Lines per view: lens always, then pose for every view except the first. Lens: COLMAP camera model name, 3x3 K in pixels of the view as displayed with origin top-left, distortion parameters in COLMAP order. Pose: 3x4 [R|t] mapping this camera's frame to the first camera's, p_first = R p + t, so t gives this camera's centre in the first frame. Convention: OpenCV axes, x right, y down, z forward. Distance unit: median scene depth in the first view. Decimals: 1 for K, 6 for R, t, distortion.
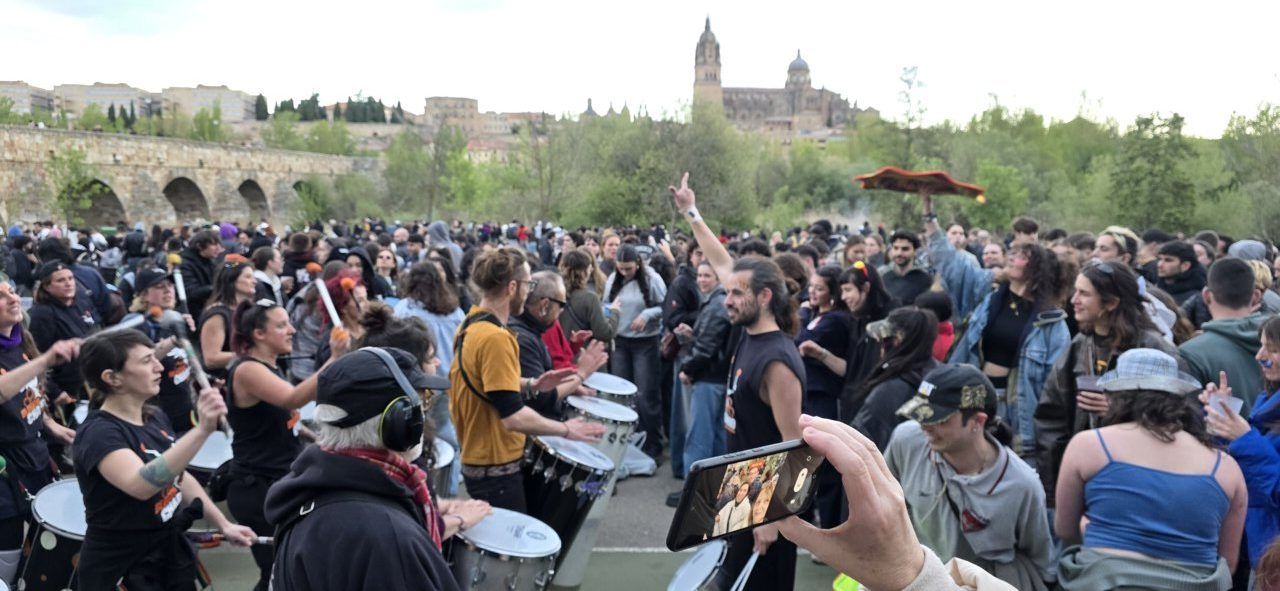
lens RADIAL K [[854.1, 0, 634.5], [0, 854.1, 295.6], [0, 0, 1]] dist [0.068485, -0.073394]
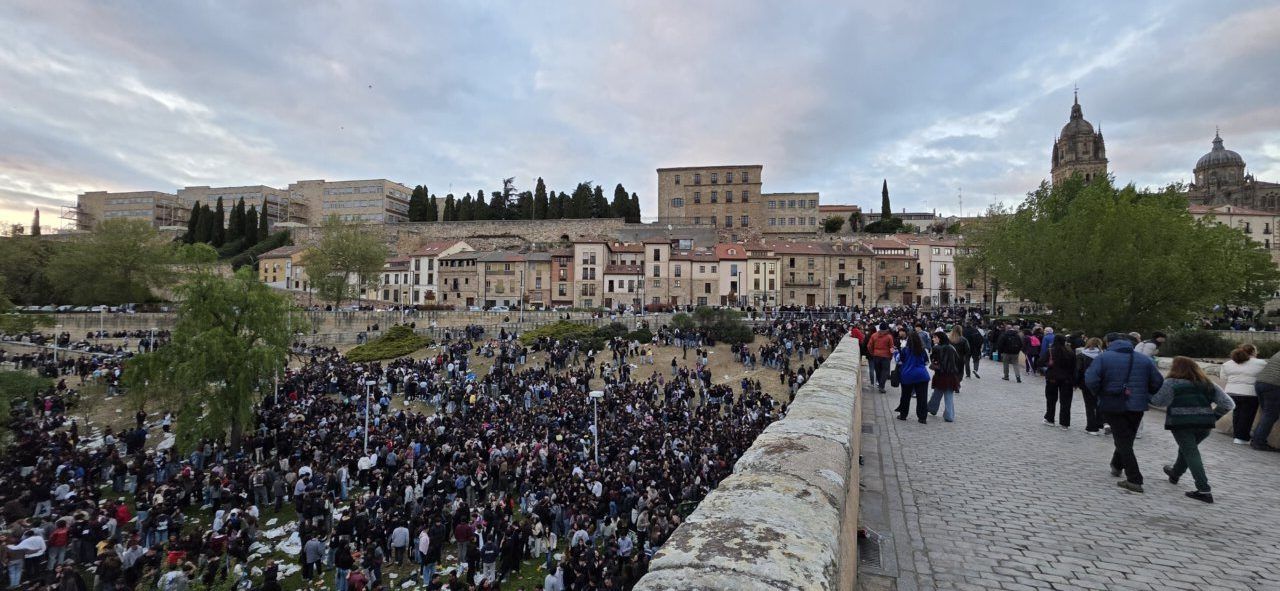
lens RADIAL K [[508.1, 0, 640.2], [0, 508.1, 298.3], [0, 0, 1]] dist [-0.001594, 0.000581]
pose [[0.913948, -0.002042, -0.405826, -0.153750], [-0.061892, 0.987588, -0.144355, -0.127496], [0.401084, 0.157051, 0.902478, 0.880294]]
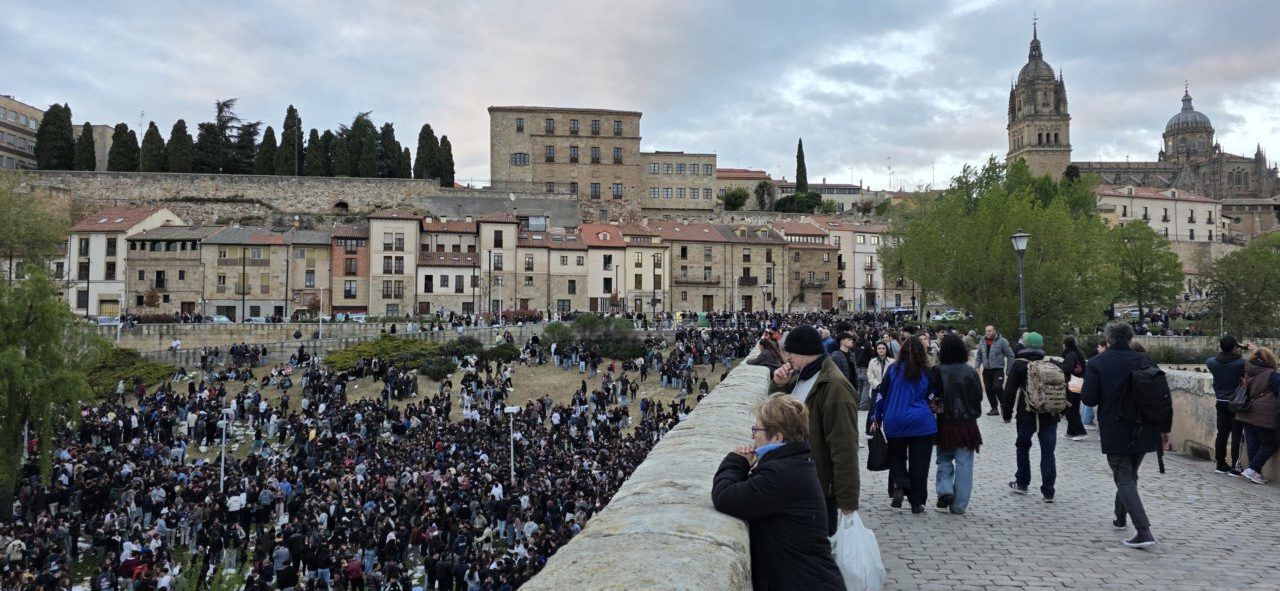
lens RADIAL K [[845.8, 0, 659.8], [0, 845.8, 287.1], [0, 0, 1]] dist [0.068007, -0.050511]
pose [[0.990598, -0.005594, -0.136691, -0.153602], [-0.017476, 0.985803, -0.166995, -0.120311], [0.135684, 0.167813, 0.976437, 0.823163]]
